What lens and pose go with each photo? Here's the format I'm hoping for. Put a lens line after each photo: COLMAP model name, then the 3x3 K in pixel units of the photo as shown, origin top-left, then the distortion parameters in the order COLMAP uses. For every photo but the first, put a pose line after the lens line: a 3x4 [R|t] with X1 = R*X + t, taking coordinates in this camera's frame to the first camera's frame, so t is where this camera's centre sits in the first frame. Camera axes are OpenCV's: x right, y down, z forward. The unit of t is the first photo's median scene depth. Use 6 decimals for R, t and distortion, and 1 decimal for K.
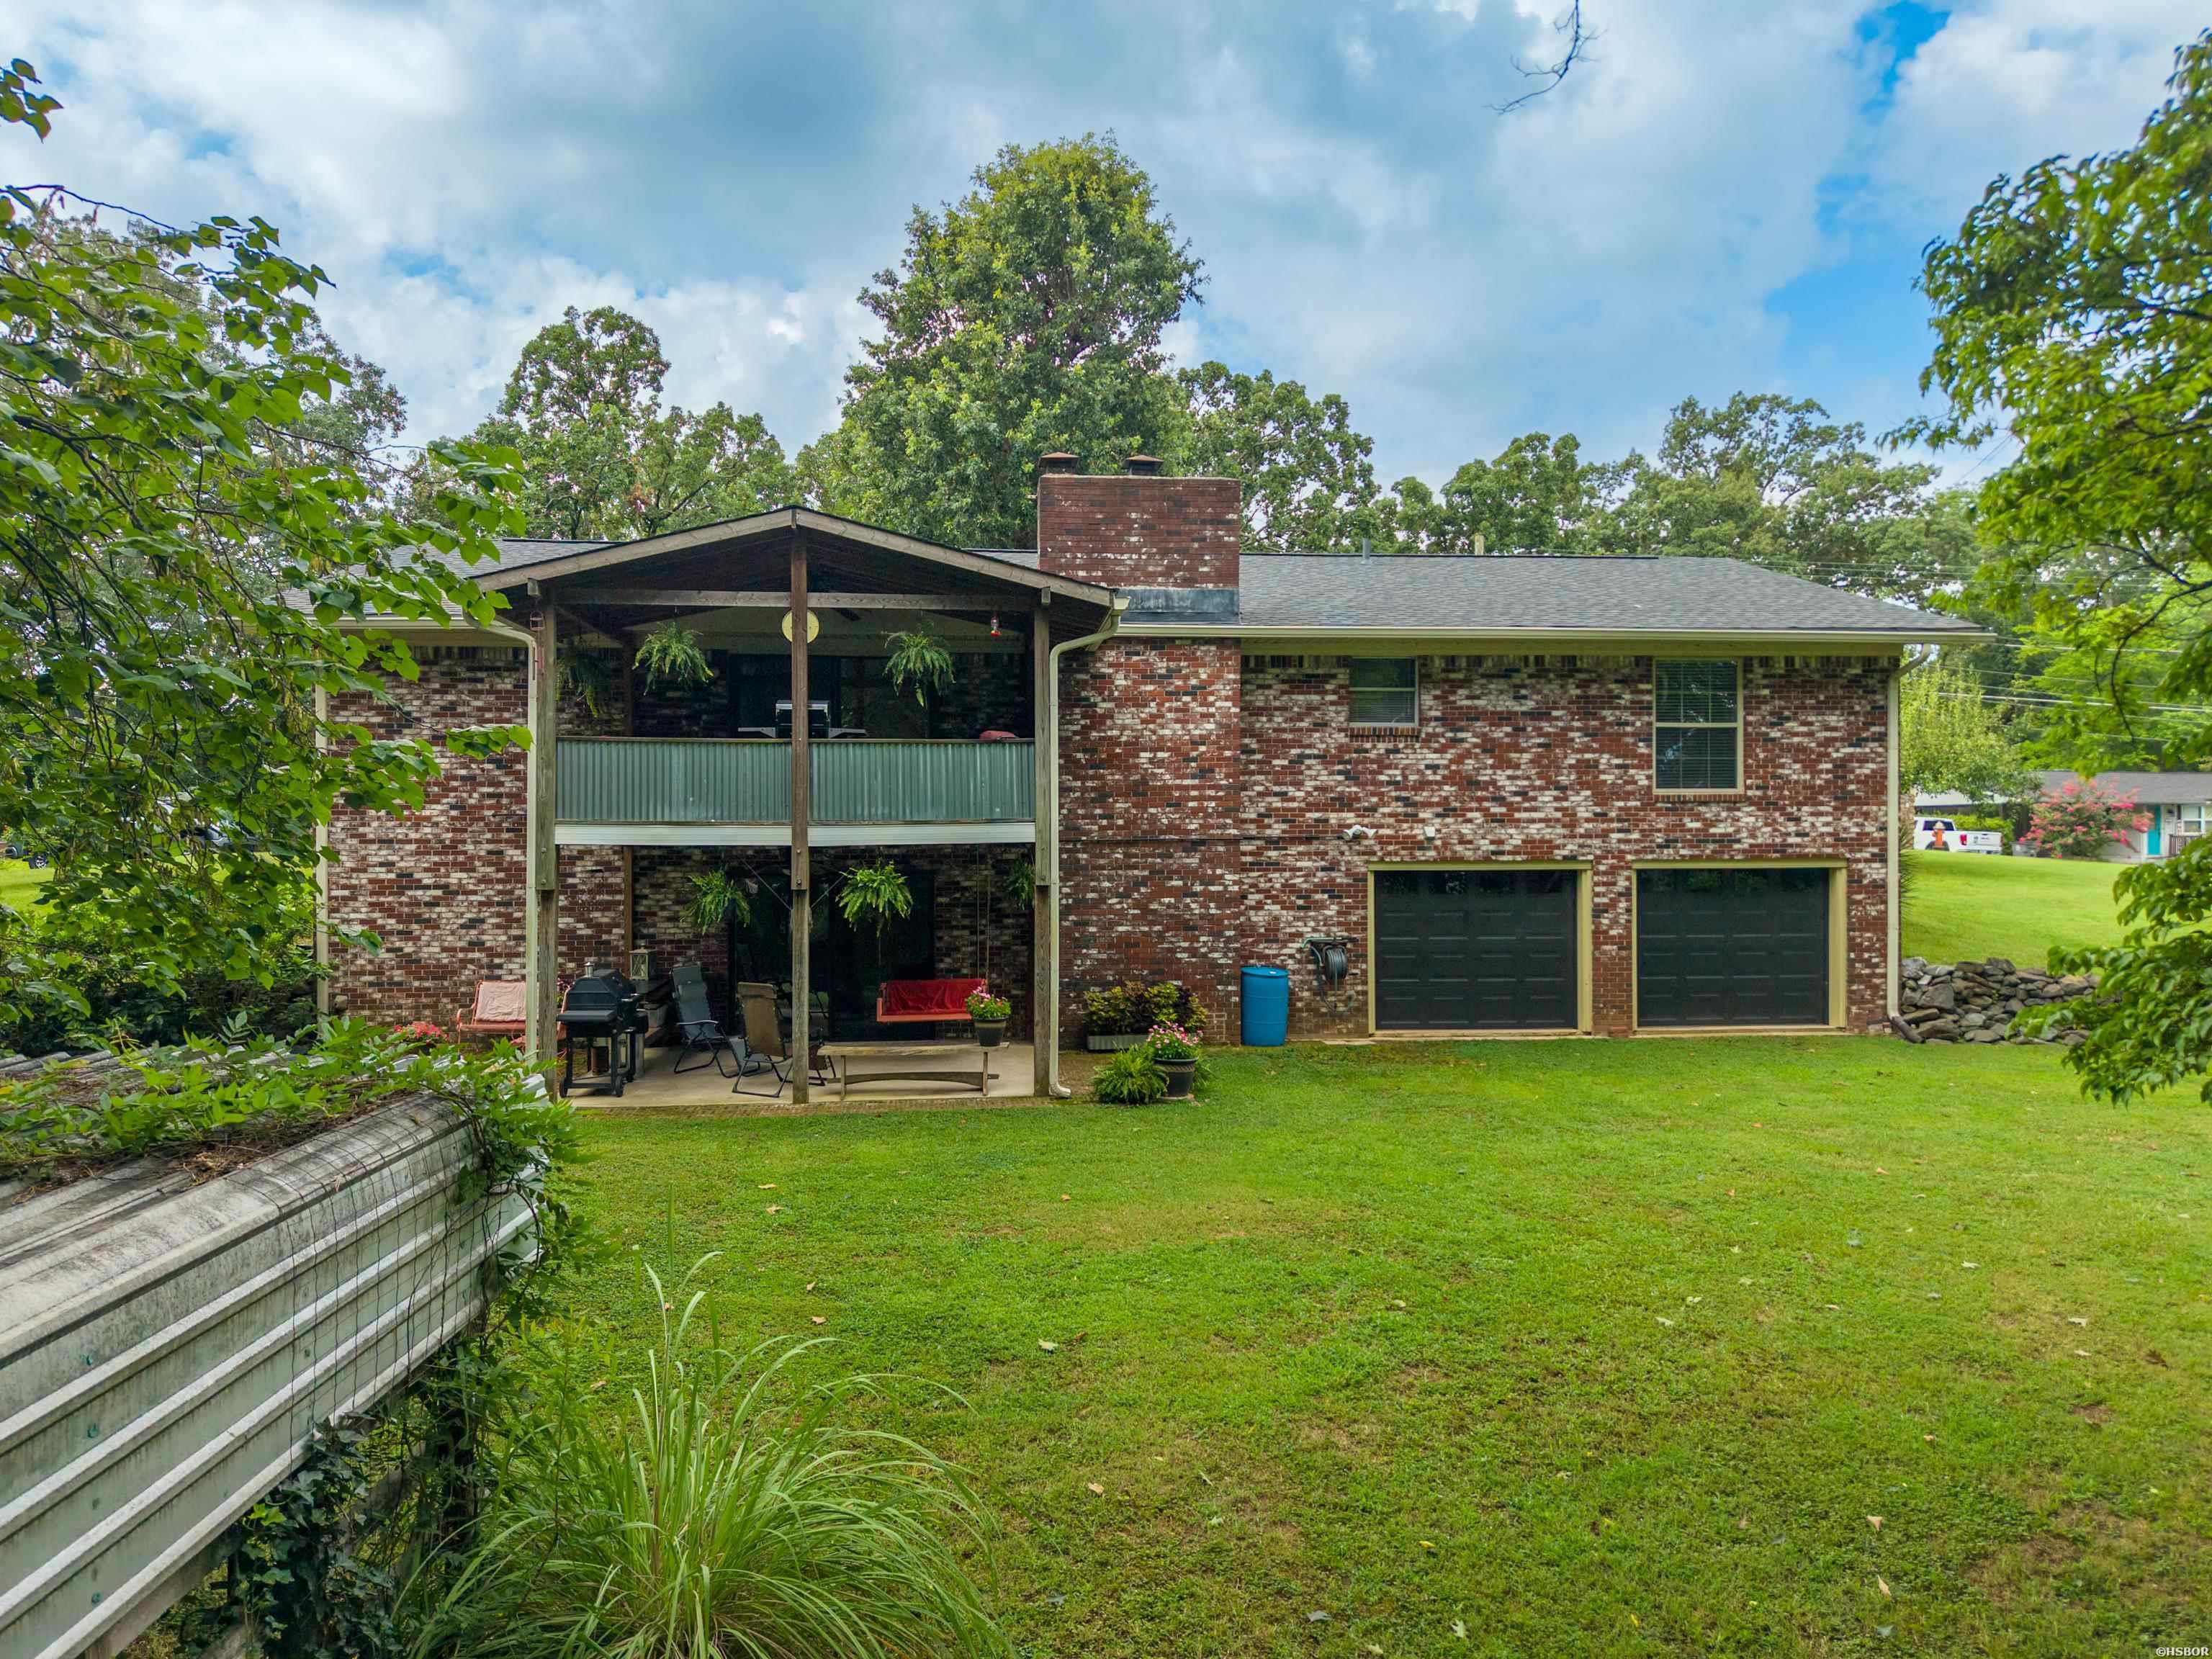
lens RADIAL K [[1536.7, 0, 1105.1], [0, 1536.7, 828.0], [0, 0, 1]] dist [-0.051554, -0.001956]
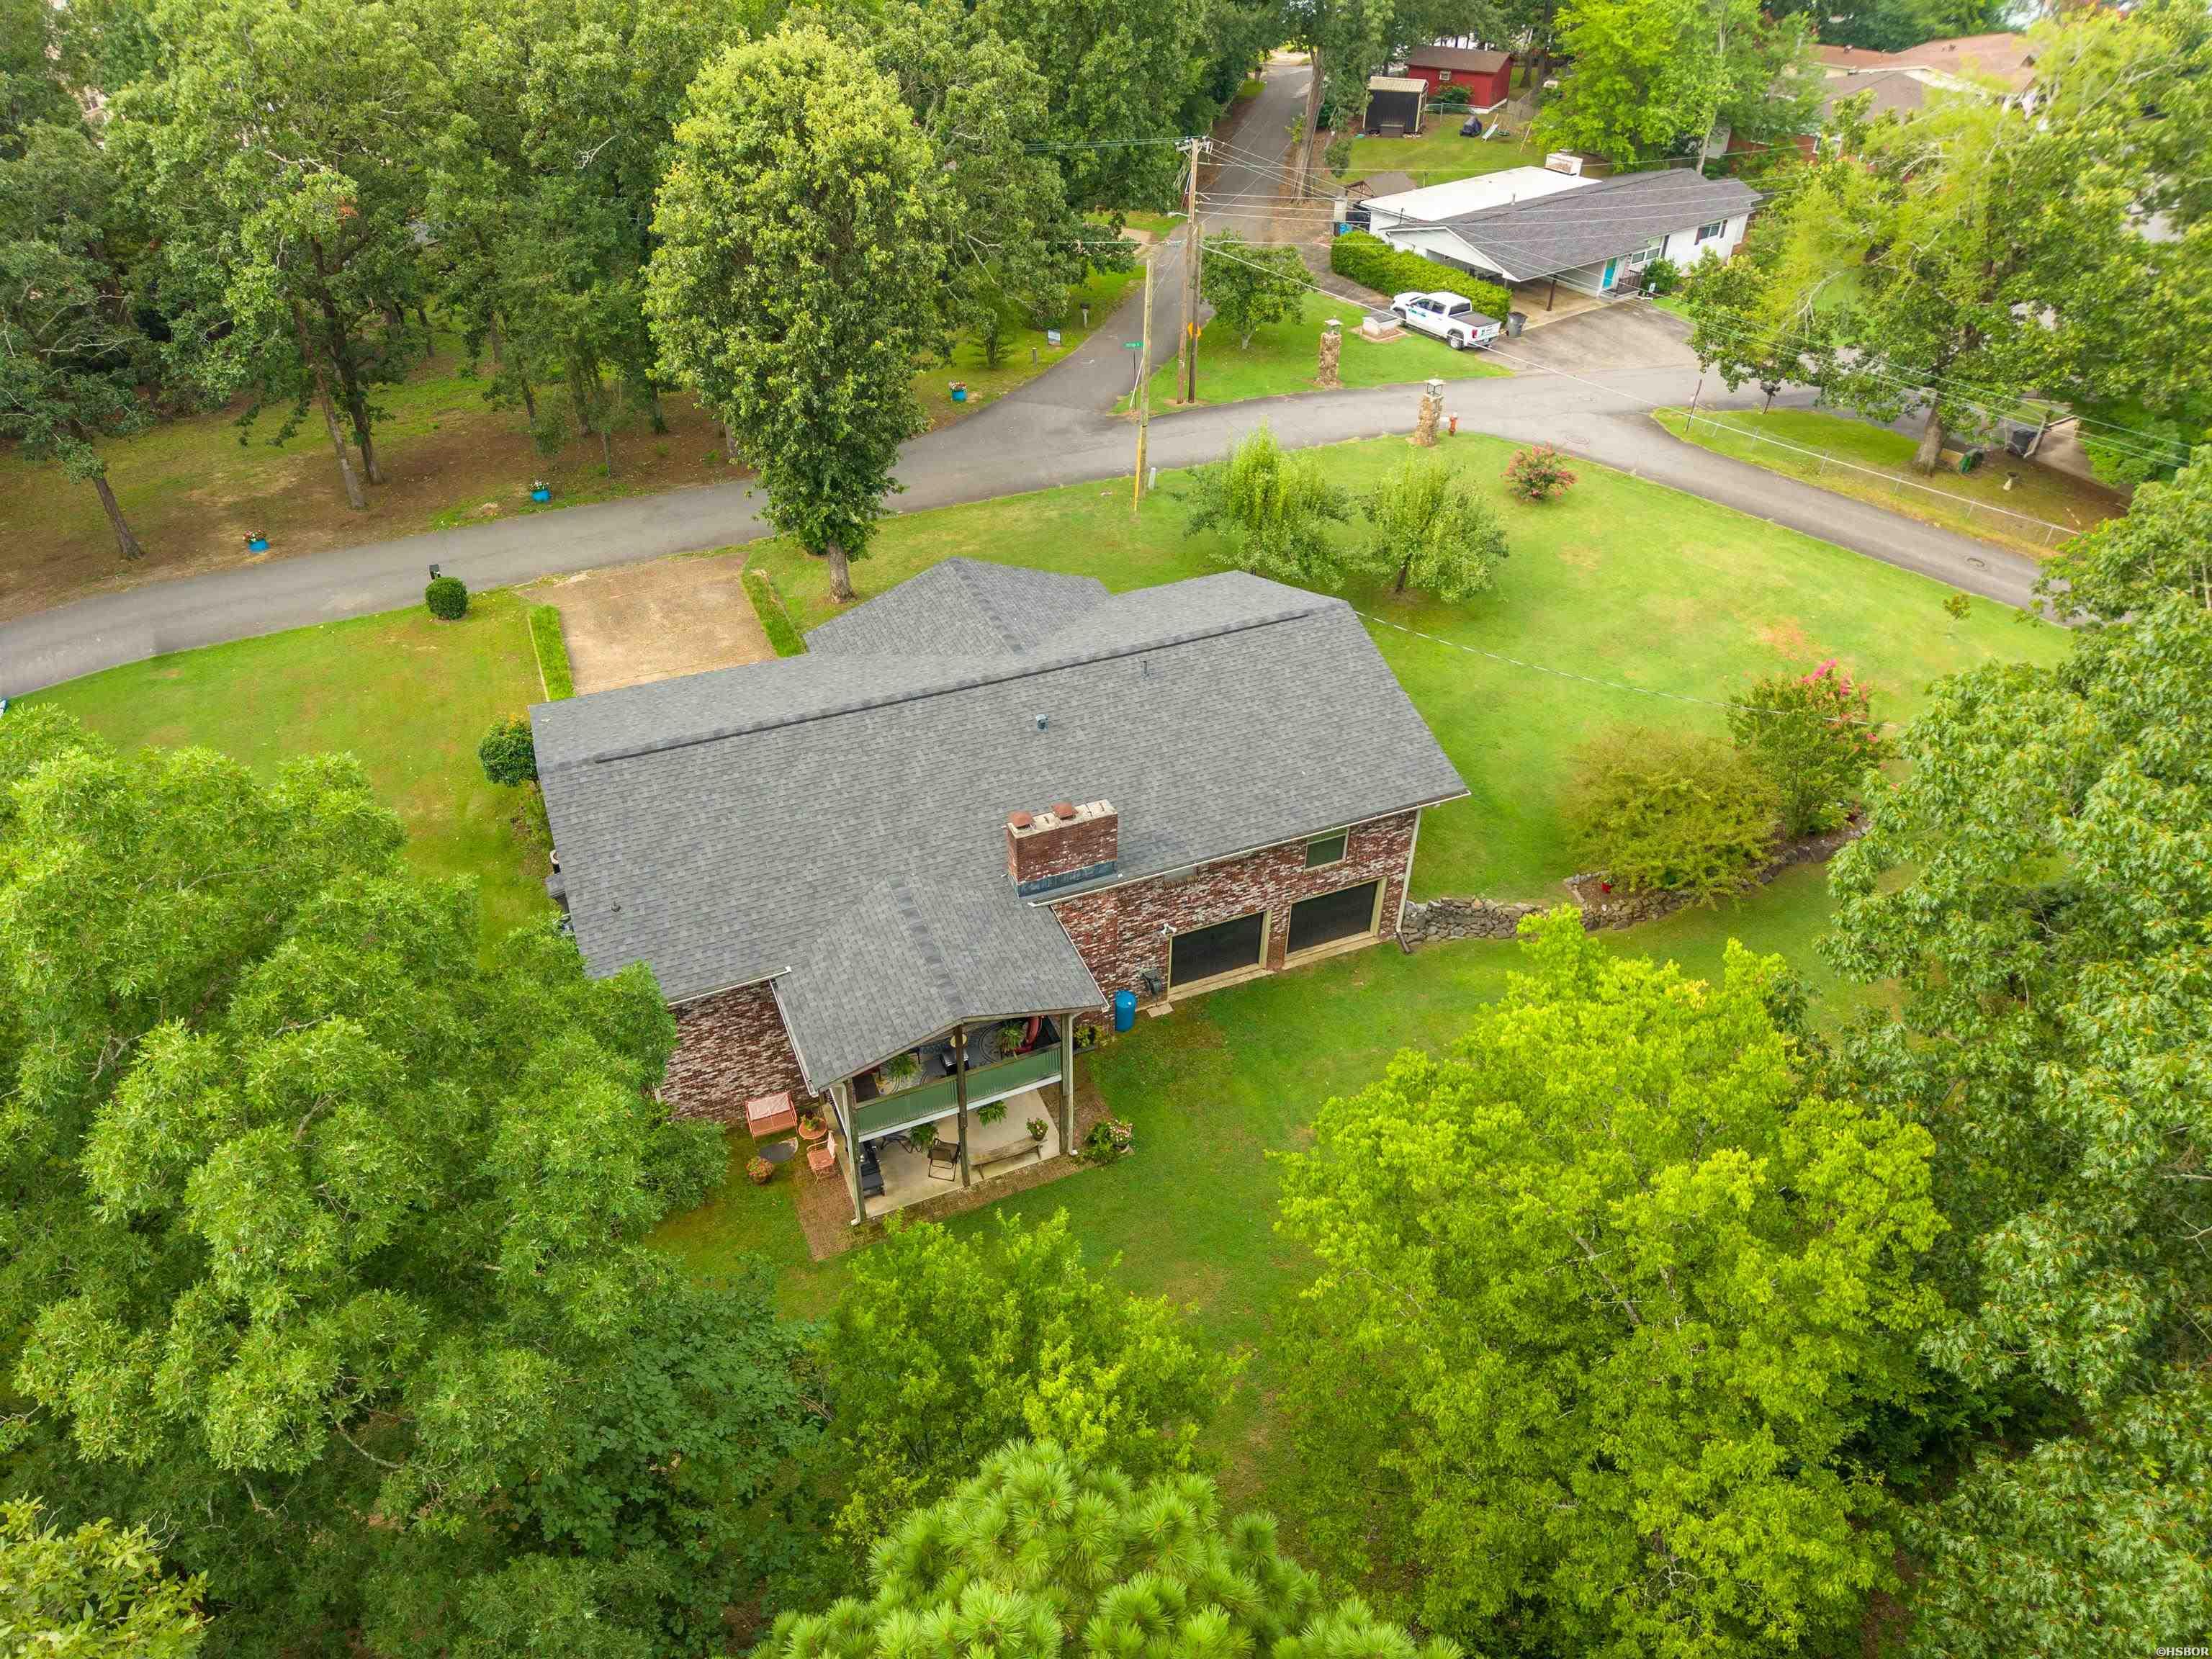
lens RADIAL K [[1536.7, 0, 1105.7], [0, 1536.7, 828.8], [0, 0, 1]] dist [-0.051554, -0.001956]
pose [[0.942853, -0.193509, 0.271260, -0.419363], [-0.019940, 0.779859, 0.625637, -1.324517], [-0.332611, -0.595293, 0.731435, -0.347138]]
